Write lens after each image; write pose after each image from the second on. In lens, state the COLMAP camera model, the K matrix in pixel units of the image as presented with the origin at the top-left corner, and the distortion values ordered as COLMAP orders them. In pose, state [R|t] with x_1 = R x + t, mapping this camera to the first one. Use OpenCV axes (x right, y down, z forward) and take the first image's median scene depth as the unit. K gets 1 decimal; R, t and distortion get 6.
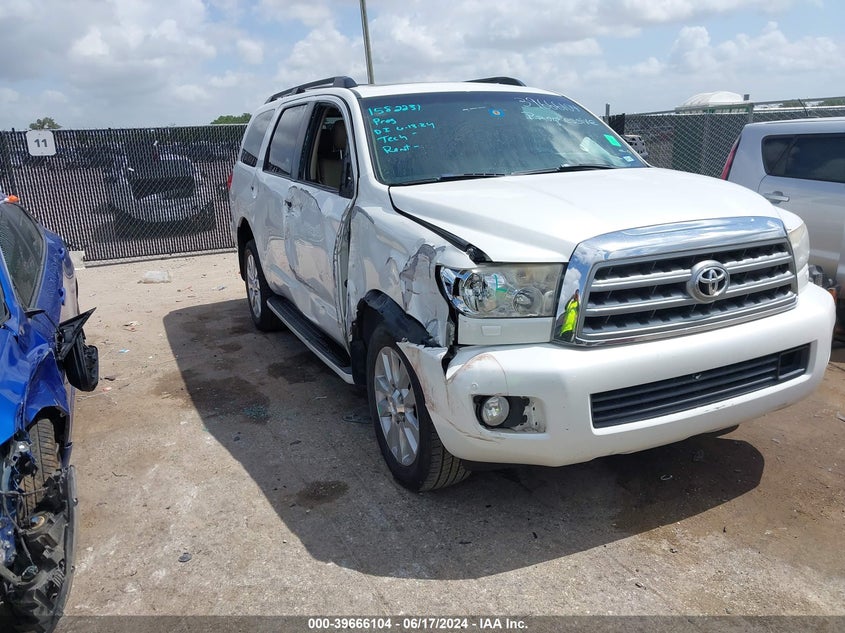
lens RADIAL K [[594.7, 0, 422.8], [0, 594.7, 333.7], [0, 0, 1]] dist [0.044798, -0.000683]
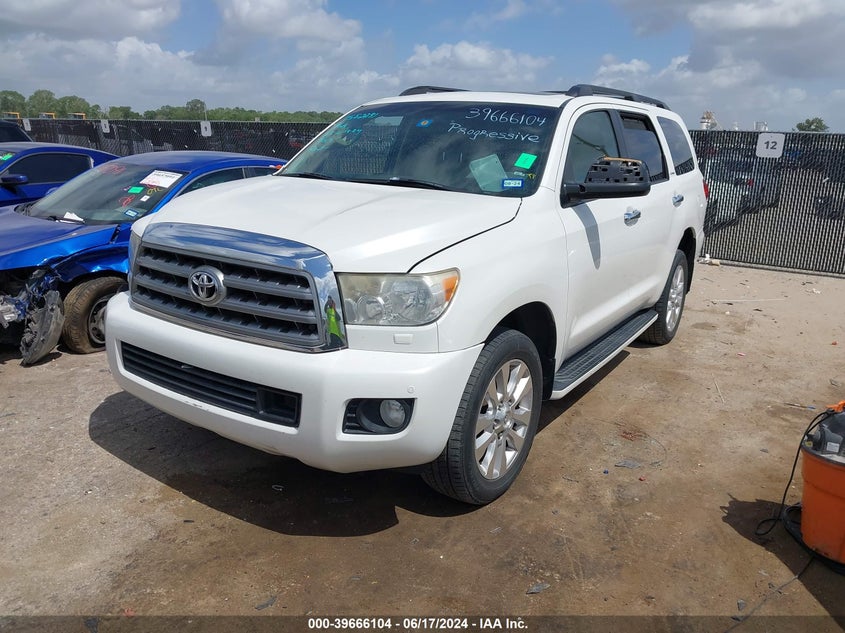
lens RADIAL K [[650.9, 0, 438.7], [0, 650.9, 340.7], [0, 0, 1]] dist [0.056099, -0.072543]
pose [[0.505774, 0.277756, -0.816728, 1.602354], [-0.289853, 0.946423, 0.142366, -0.270503], [0.812513, 0.164726, 0.559185, 0.674806]]
